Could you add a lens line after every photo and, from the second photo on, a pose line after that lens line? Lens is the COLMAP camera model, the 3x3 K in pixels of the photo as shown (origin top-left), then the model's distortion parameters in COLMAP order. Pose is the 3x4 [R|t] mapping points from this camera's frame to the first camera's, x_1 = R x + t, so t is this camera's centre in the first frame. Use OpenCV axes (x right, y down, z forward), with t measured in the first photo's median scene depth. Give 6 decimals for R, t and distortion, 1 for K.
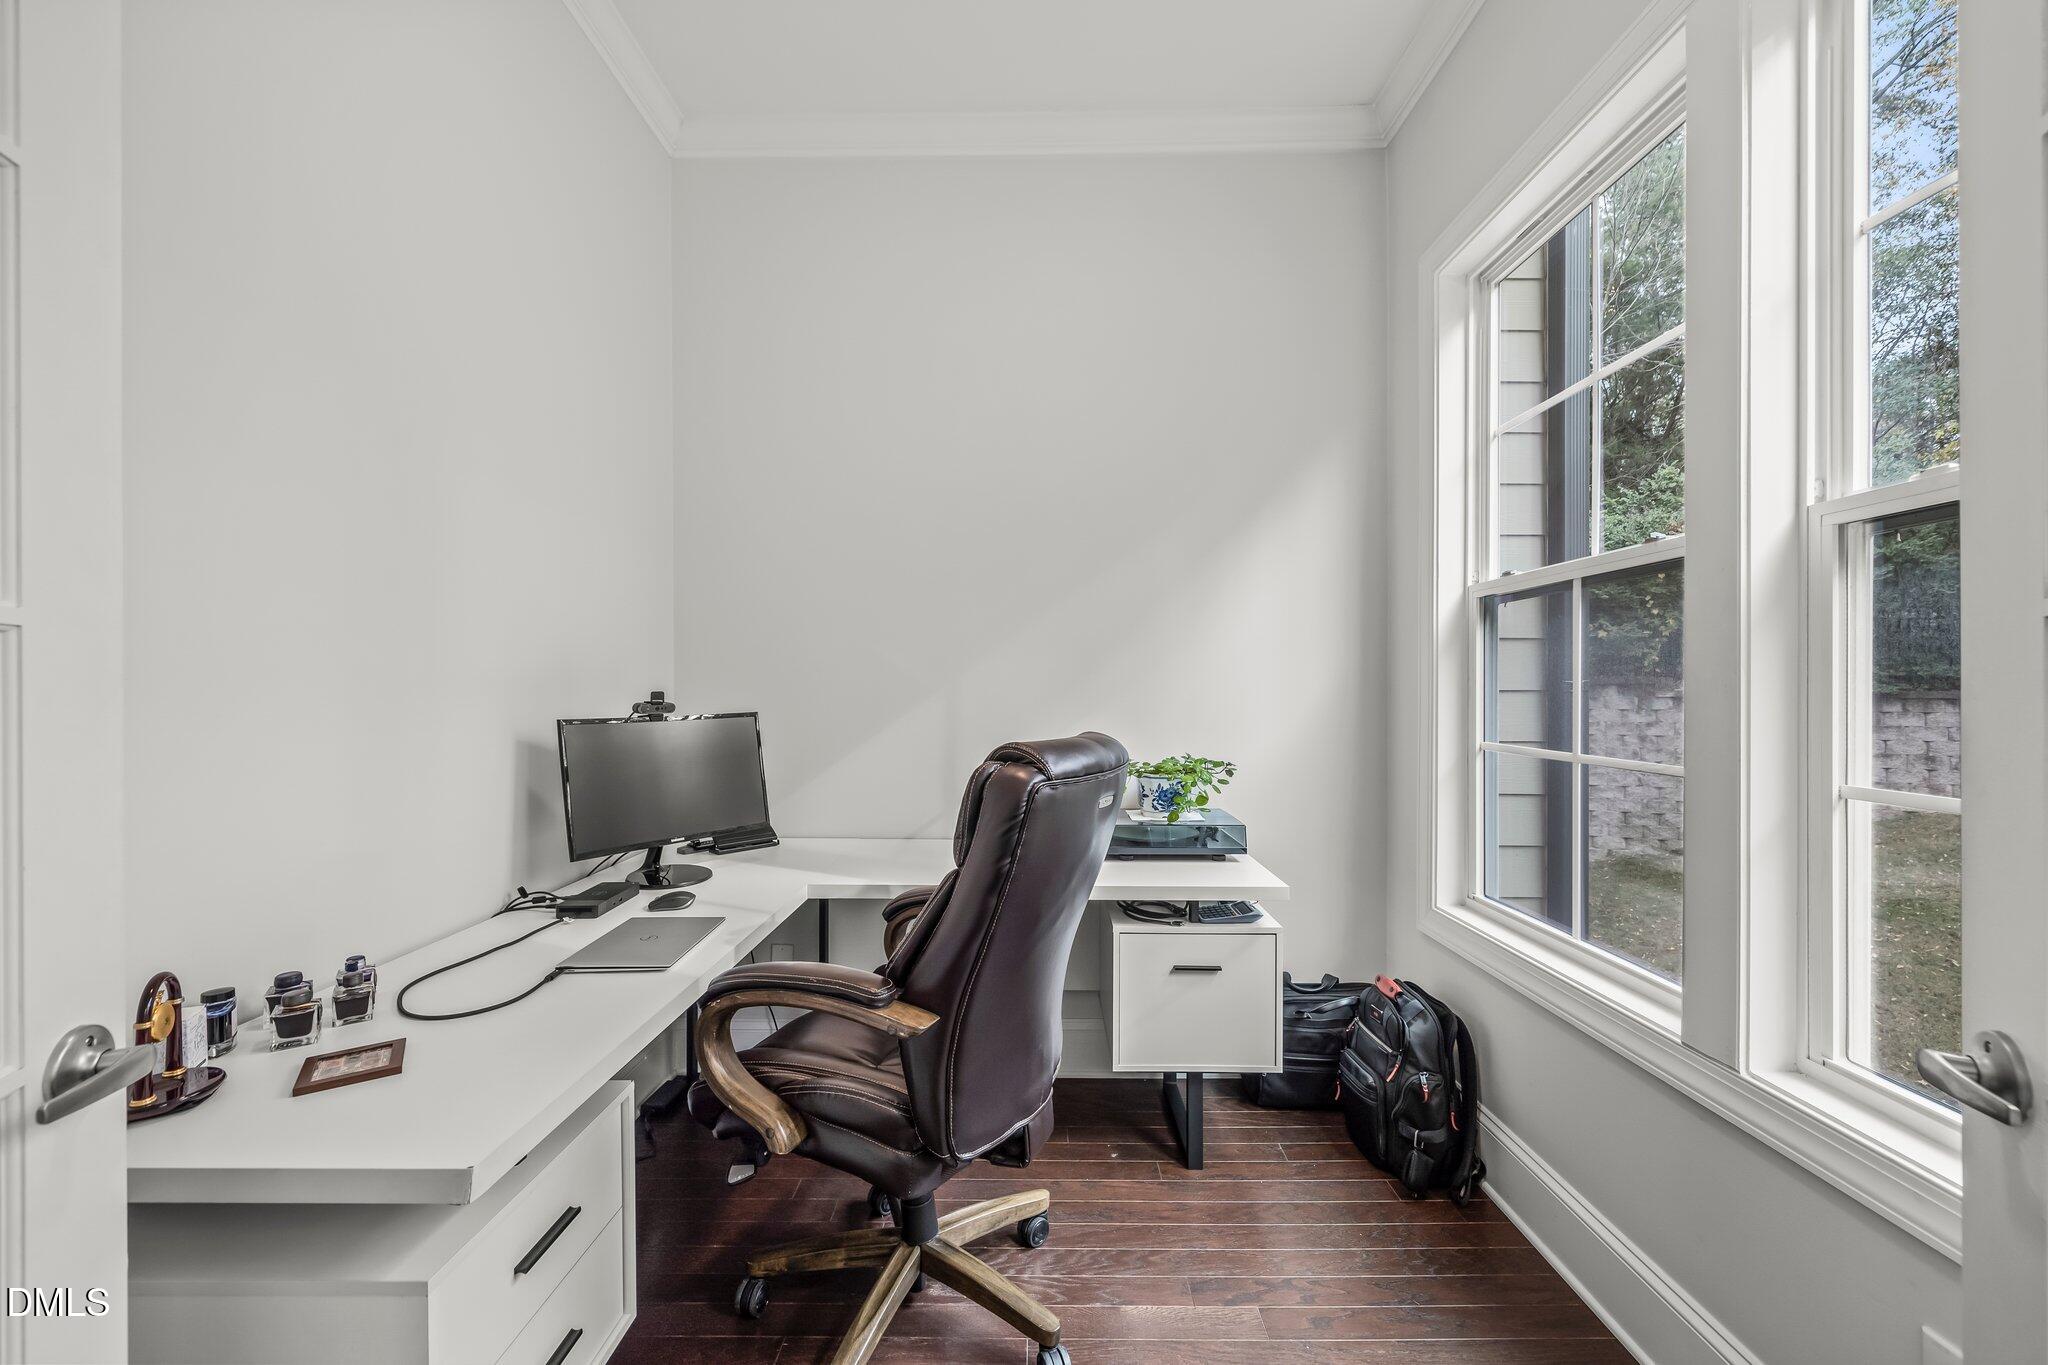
lens RADIAL K [[816.3, 0, 1014.8], [0, 816.3, 688.4], [0, 0, 1]] dist [-0.000394, 0.000170]
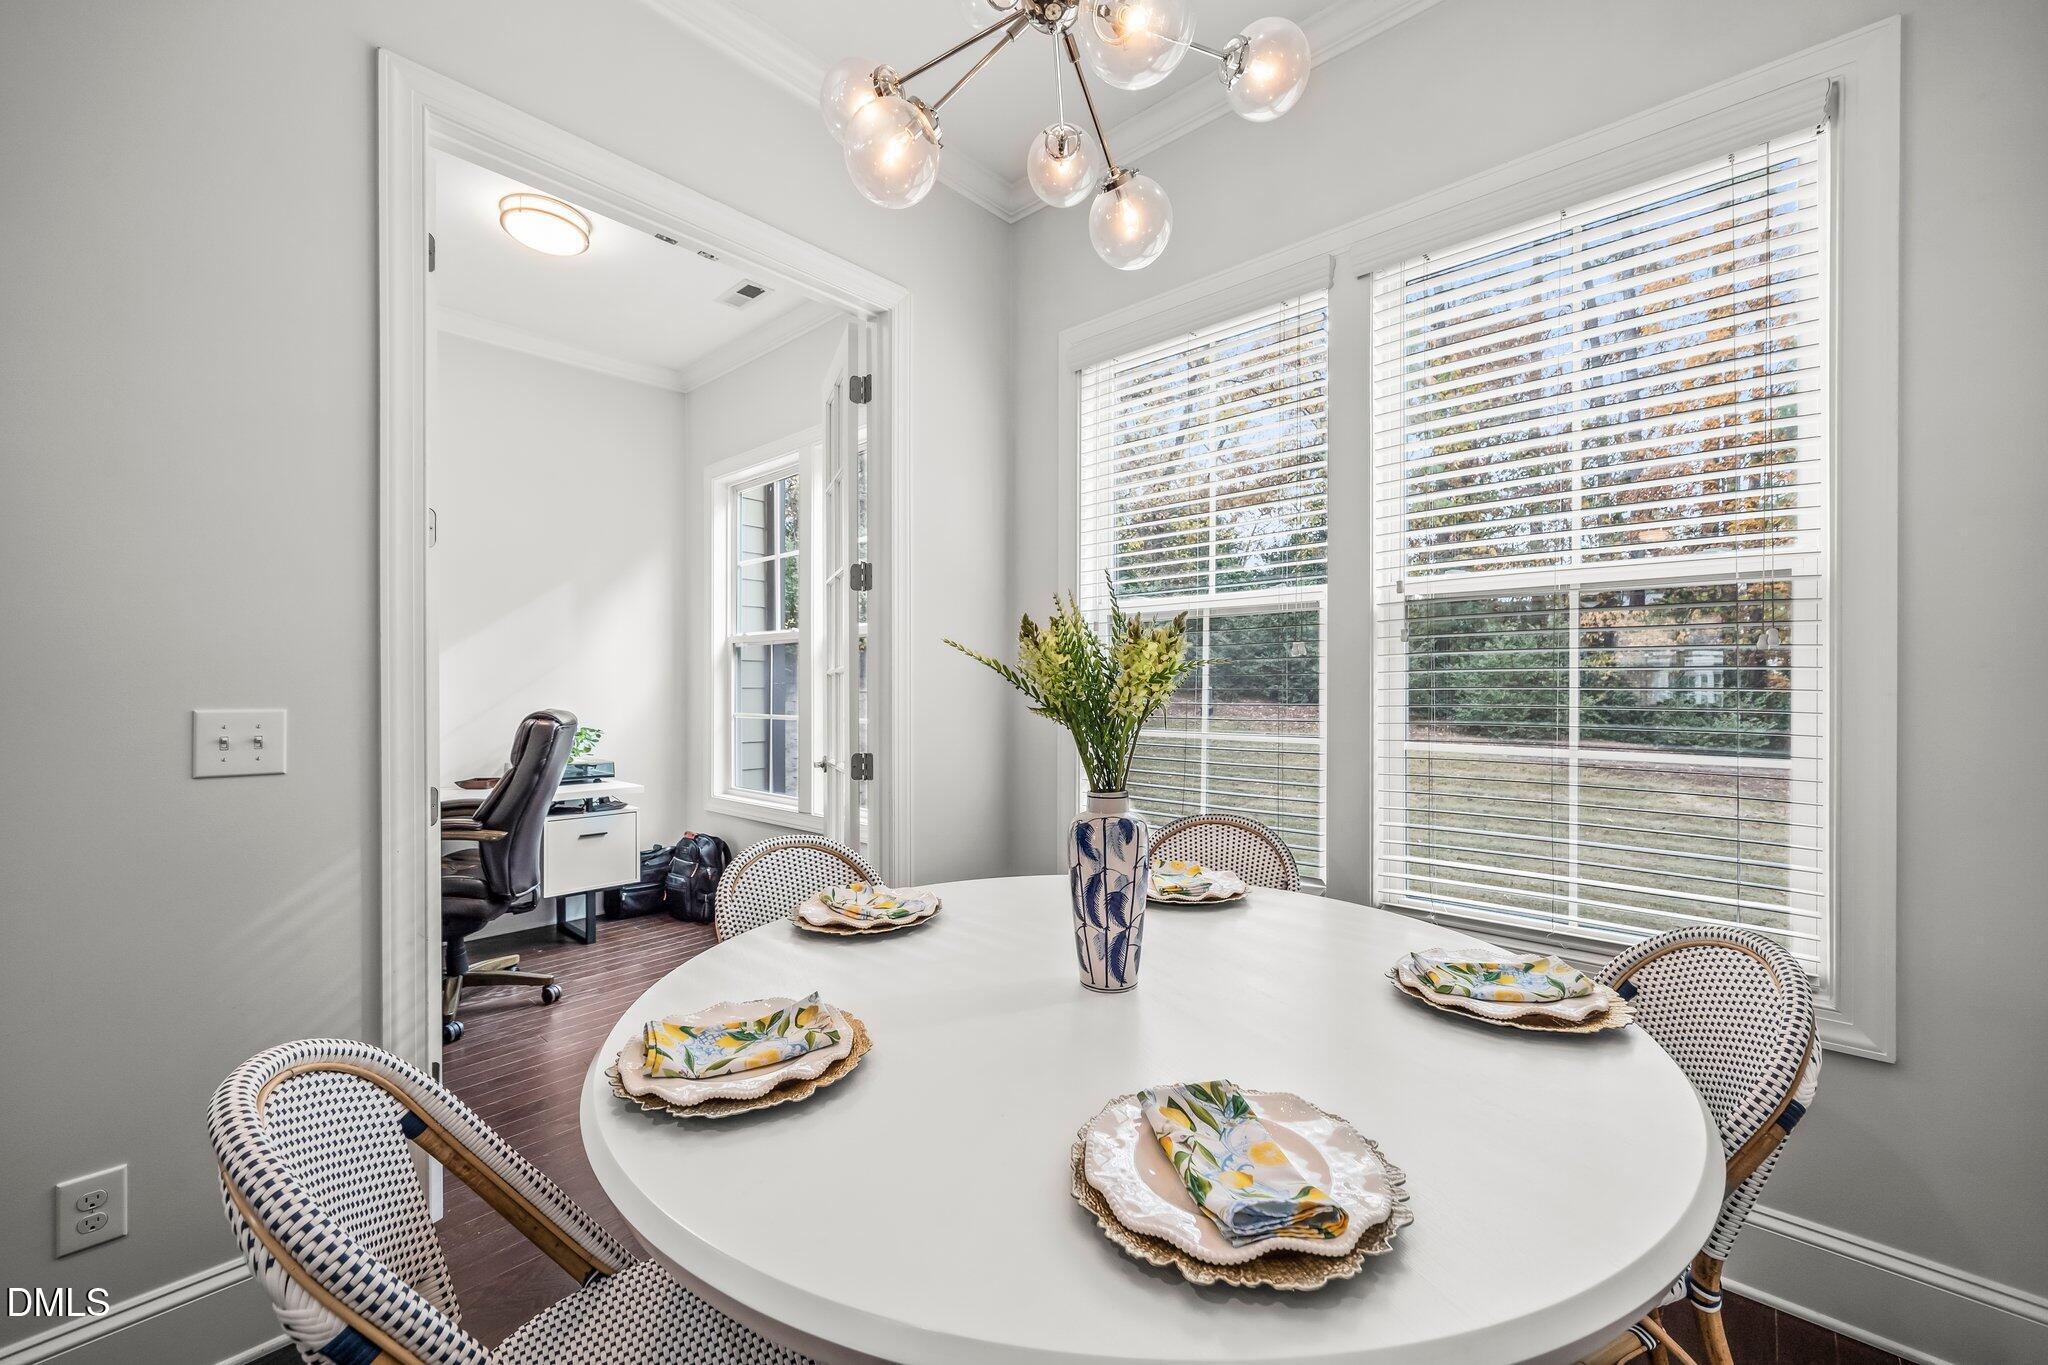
lens RADIAL K [[816.3, 0, 1011.8], [0, 816.3, 682.7], [0, 0, 1]] dist [-0.000394, 0.000170]
pose [[0.669371, -0.000122, 0.742928, -0.510382], [-0.000797, 0.999999, 0.000883, -0.009661], [-0.742928, -0.001183, 0.669371, -0.936852]]
